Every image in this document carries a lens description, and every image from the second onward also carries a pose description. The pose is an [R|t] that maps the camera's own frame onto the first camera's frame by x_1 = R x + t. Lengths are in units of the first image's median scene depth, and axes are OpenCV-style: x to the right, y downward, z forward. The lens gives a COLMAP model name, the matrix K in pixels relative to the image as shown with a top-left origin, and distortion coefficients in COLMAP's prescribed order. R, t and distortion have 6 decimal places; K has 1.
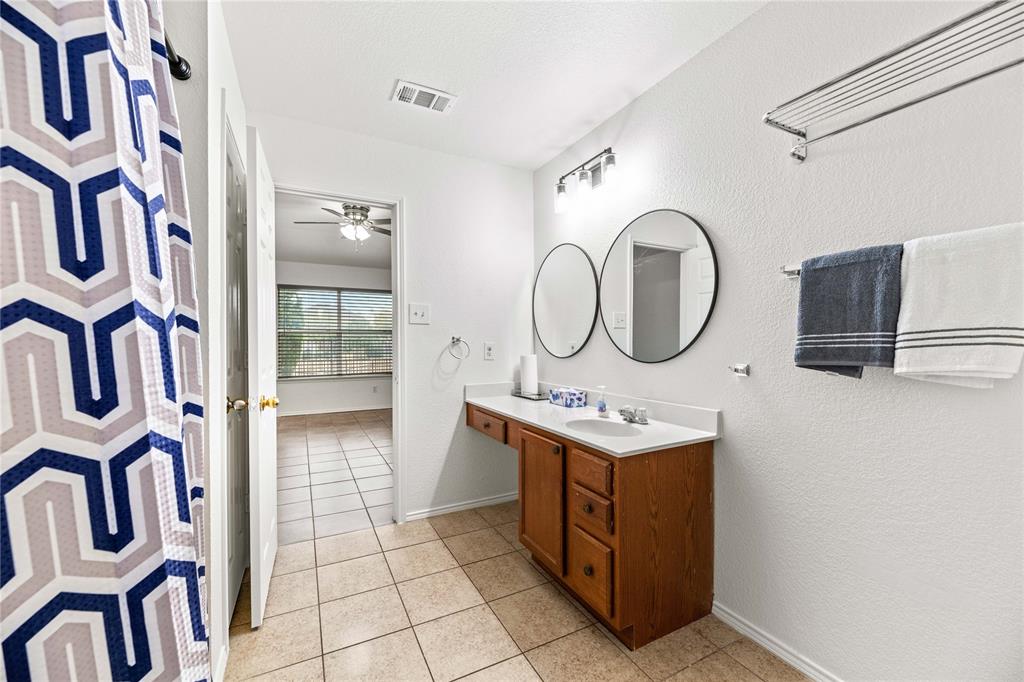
lens RADIAL K [[409.3, 0, 512.0], [0, 409.3, 341.0], [0, 0, 1]] dist [-0.010993, -0.000361]
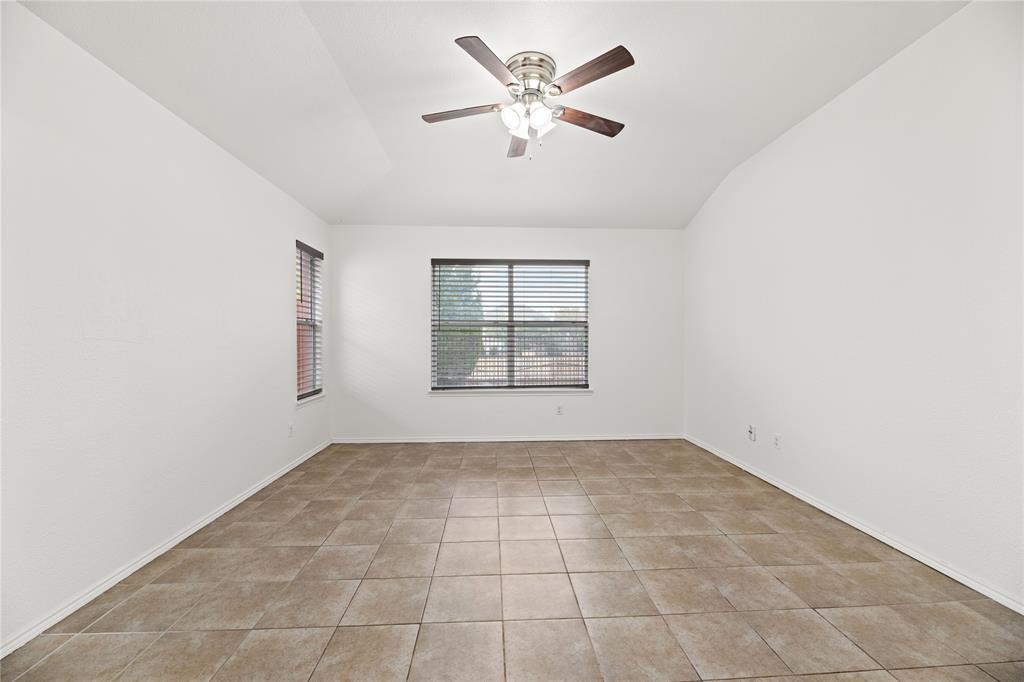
lens RADIAL K [[409.3, 0, 512.0], [0, 409.3, 341.0], [0, 0, 1]] dist [-0.010993, -0.000361]
pose [[0.909001, 0.008558, -0.416707, -0.107420], [-0.005371, 0.999947, 0.008821, -0.000875], [0.416760, -0.005780, 0.908998, 0.300575]]
